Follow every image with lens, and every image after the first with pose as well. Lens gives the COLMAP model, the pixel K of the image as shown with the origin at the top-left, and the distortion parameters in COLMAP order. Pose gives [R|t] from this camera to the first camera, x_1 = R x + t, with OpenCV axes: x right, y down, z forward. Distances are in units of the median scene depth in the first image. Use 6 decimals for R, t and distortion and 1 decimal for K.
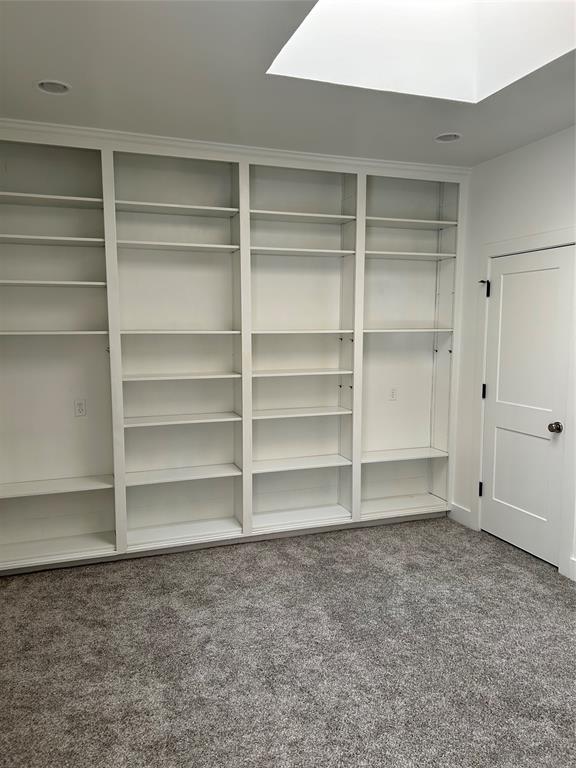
lens RADIAL K [[577.7, 0, 280.7], [0, 577.7, 384.4], [0, 0, 1]] dist [0.053797, -0.048858]
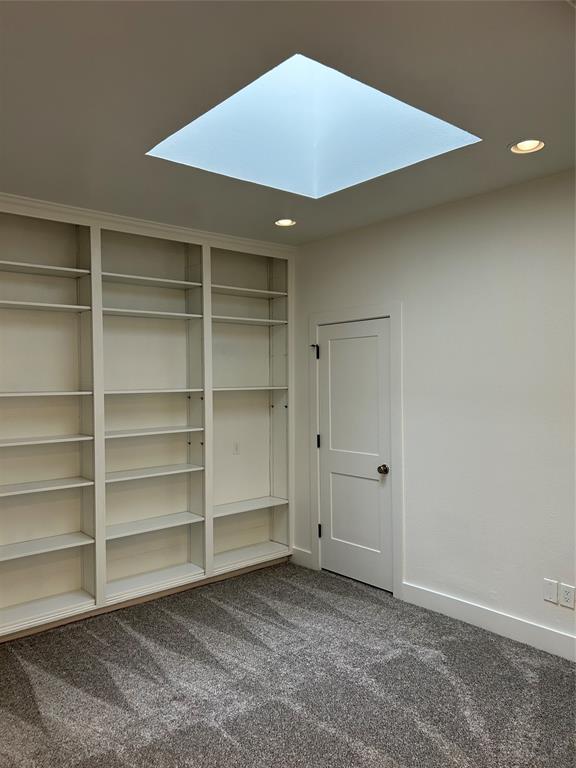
lens RADIAL K [[577.7, 0, 289.8], [0, 577.7, 382.8], [0, 0, 1]] dist [0.053797, -0.048858]
pose [[0.935792, -0.011027, 0.352380, -0.097258], [0.048082, 0.994163, -0.096579, 0.004003], [-0.349259, 0.107321, 0.930860, -0.034223]]
